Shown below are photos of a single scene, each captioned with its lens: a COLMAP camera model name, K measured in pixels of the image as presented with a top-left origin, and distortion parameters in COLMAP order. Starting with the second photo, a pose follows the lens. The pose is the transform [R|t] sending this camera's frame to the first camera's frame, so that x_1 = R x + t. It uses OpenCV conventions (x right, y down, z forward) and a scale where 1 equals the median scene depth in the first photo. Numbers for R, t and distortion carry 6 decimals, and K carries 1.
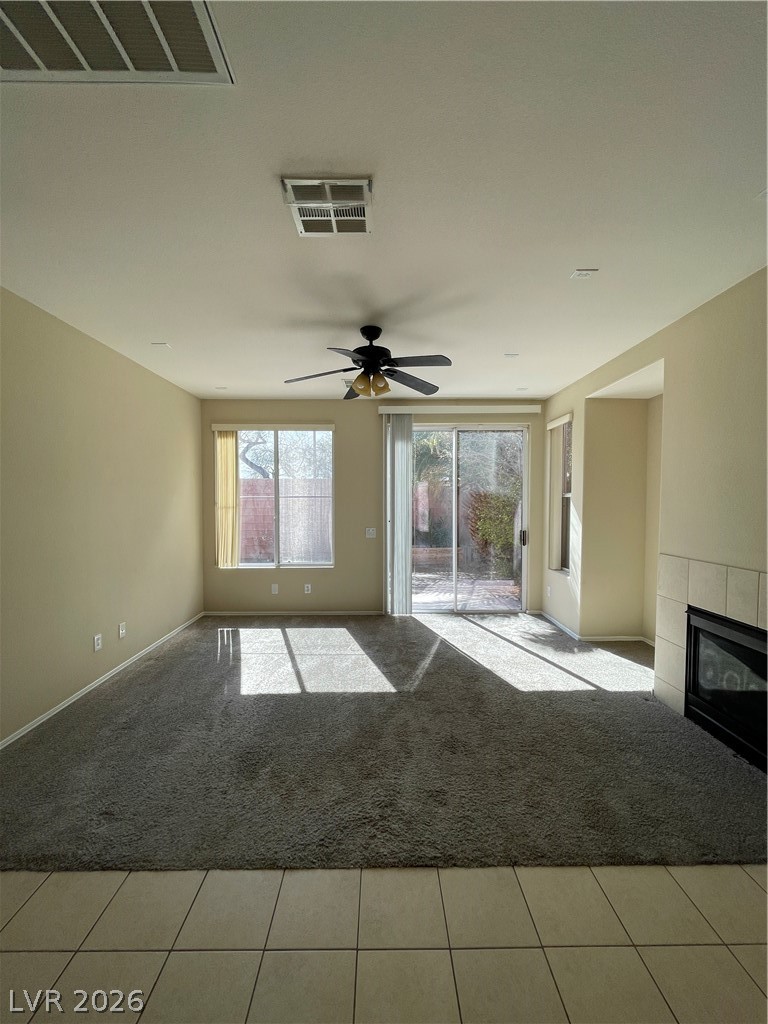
lens RADIAL K [[414.7, 0, 379.1], [0, 414.7, 514.1], [0, 0, 1]] dist [0.000234, 0.001452]
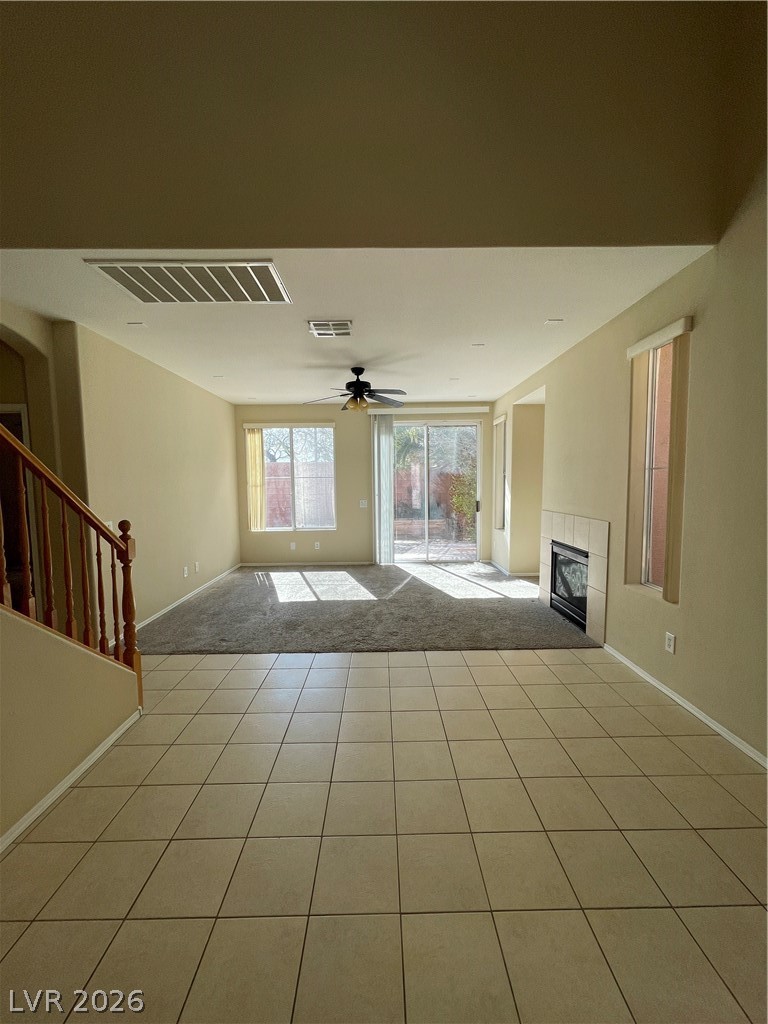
lens RADIAL K [[414.7, 0, 378.5], [0, 414.7, 510.6], [0, 0, 1]] dist [0.000234, 0.001452]
pose [[0.999918, -0.012122, -0.004222, 0.046296], [0.012272, 0.999220, 0.037547, 0.023549], [0.003764, -0.037595, 0.999286, -0.460294]]
